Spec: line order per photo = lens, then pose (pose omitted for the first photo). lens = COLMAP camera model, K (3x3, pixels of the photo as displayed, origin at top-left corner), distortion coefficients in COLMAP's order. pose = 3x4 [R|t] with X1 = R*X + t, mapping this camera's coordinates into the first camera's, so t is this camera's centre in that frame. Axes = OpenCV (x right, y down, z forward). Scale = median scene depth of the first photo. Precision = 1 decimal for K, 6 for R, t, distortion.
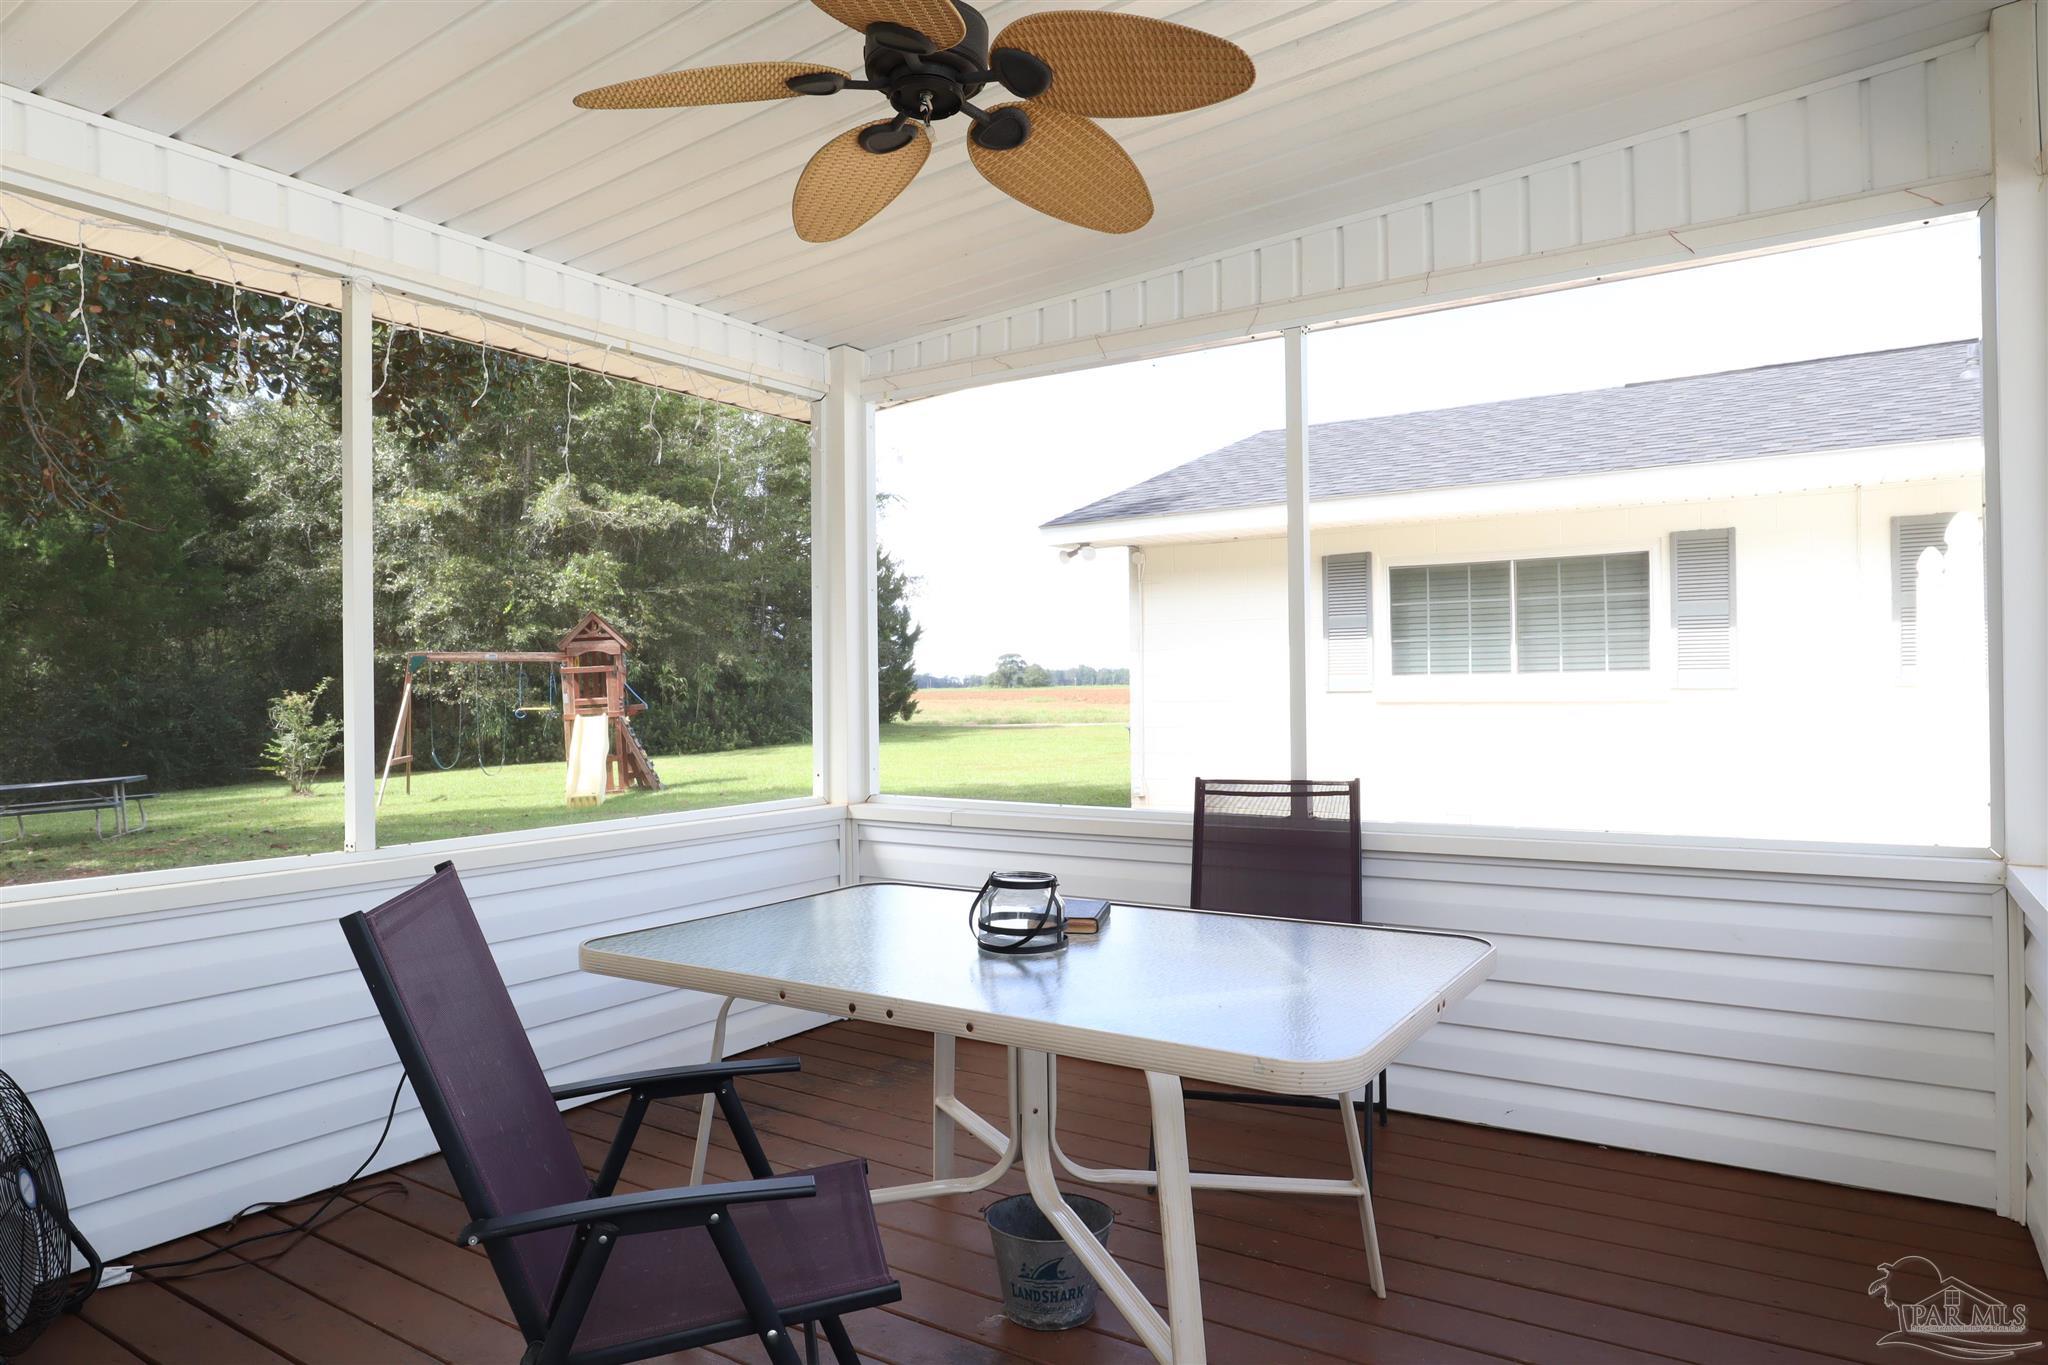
lens RADIAL K [[1263.6, 0, 1024.0], [0, 1263.6, 682.5], [0, 0, 1]] dist [-0.044541, 0.003177]
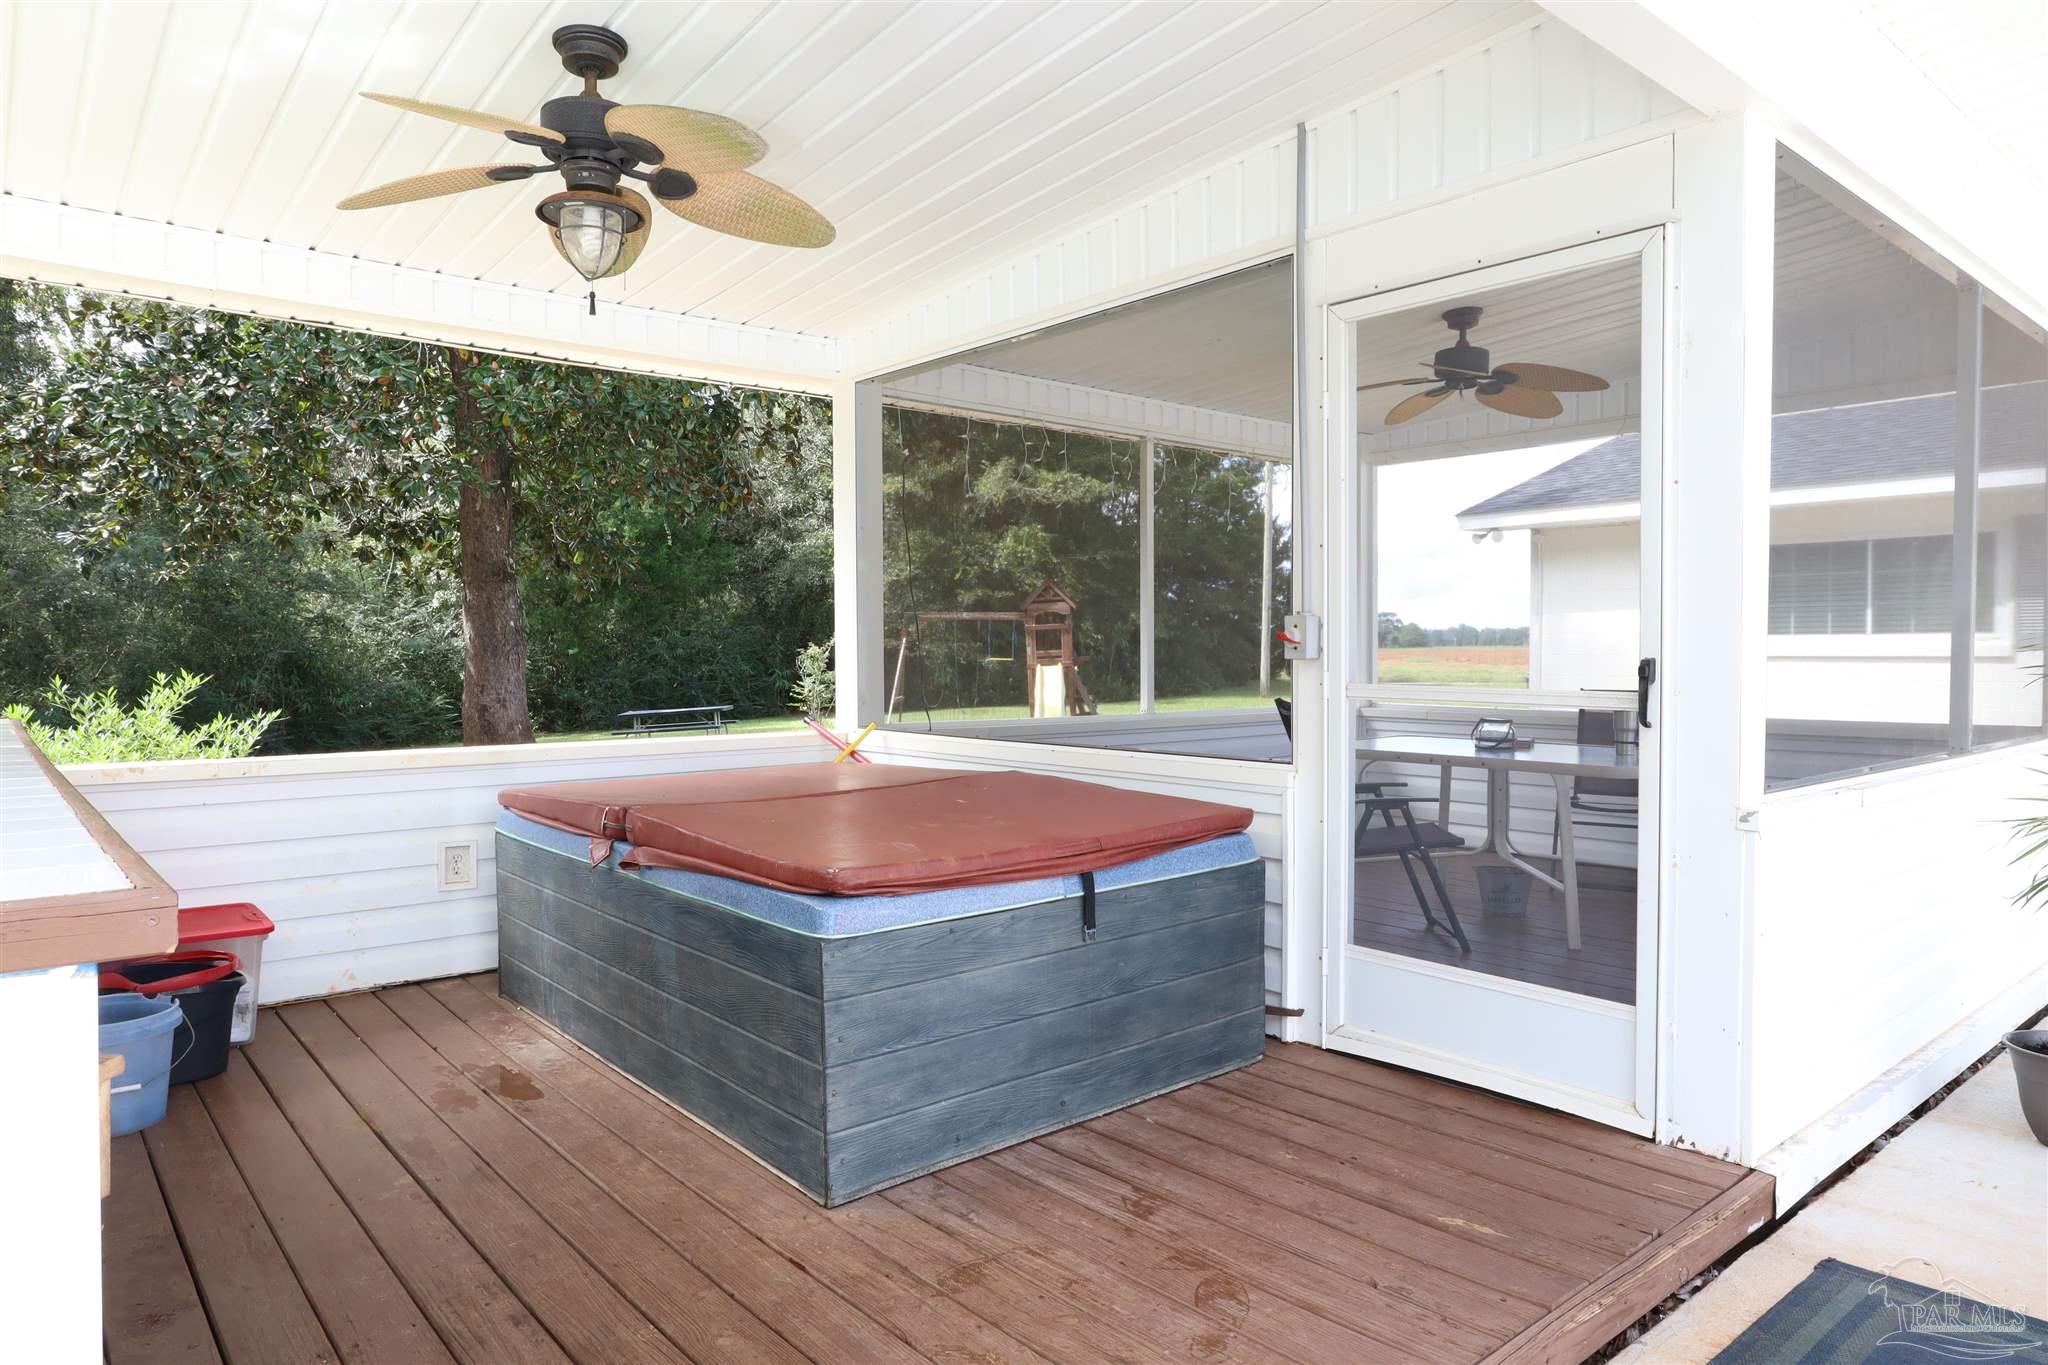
lens RADIAL K [[1263.6, 0, 1024.0], [0, 1263.6, 682.5], [0, 0, 1]] dist [-0.044541, 0.003177]
pose [[0.958197, 0.015640, -0.285681, -0.014166], [-0.006231, 0.999409, 0.033818, 0.001393], [0.286041, -0.030624, 0.957728, -0.116054]]
